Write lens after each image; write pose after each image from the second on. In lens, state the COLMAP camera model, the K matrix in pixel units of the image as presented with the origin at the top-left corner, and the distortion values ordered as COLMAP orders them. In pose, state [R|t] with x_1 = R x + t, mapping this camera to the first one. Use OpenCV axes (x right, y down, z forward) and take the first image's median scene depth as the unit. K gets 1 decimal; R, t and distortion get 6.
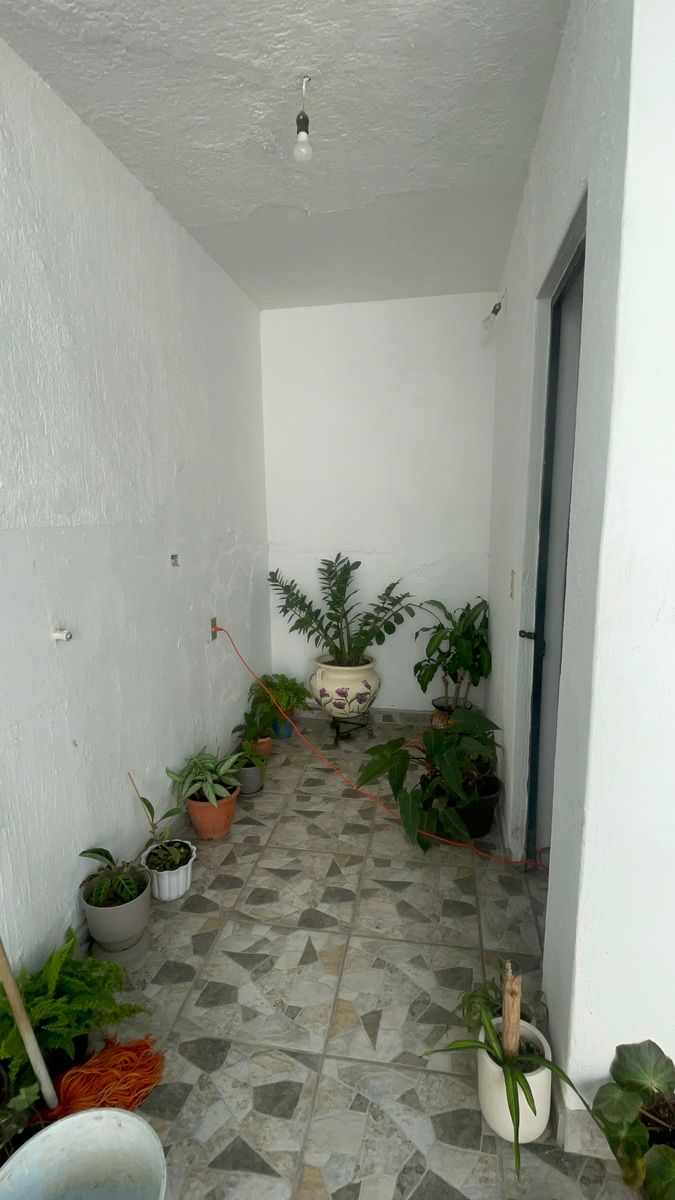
lens RADIAL K [[539.9, 0, 337.5], [0, 539.9, 600.0], [0, 0, 1]] dist [0.030673, -0.023705]
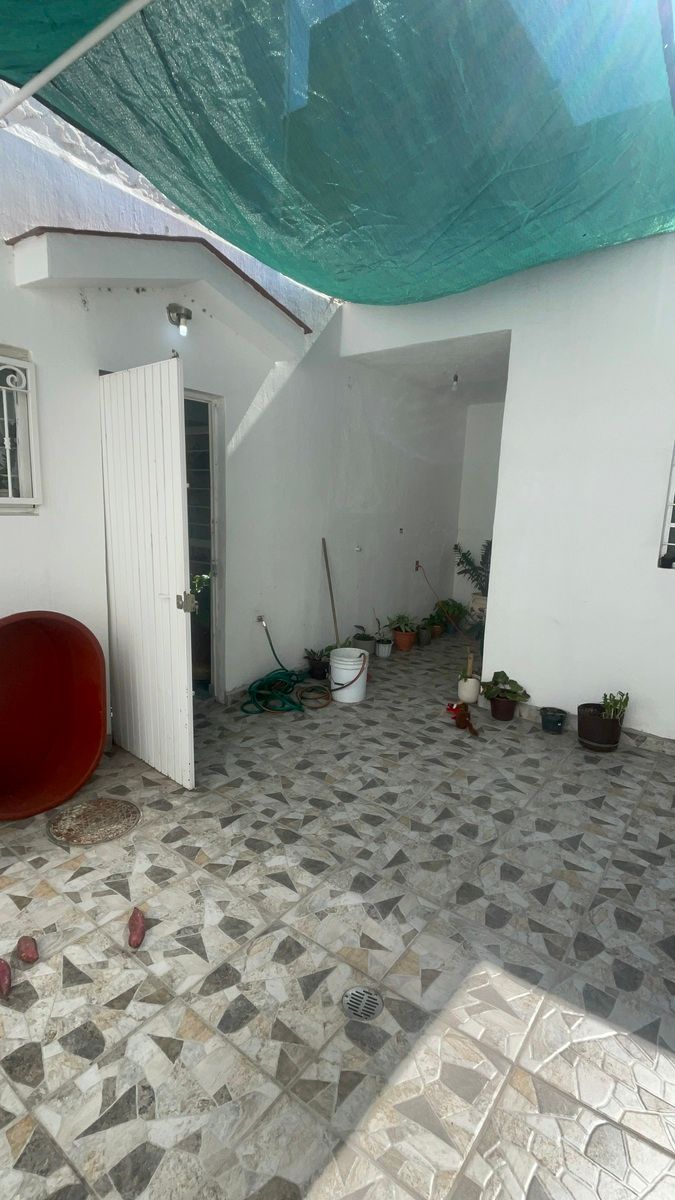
lens RADIAL K [[539.9, 0, 337.5], [0, 539.9, 600.0], [0, 0, 1]] dist [0.030673, -0.023705]
pose [[0.887337, 0.120337, -0.445143, 0.498130], [-0.118401, 0.992441, 0.032273, 0.170153], [0.445662, 0.024068, 0.894878, -1.133617]]
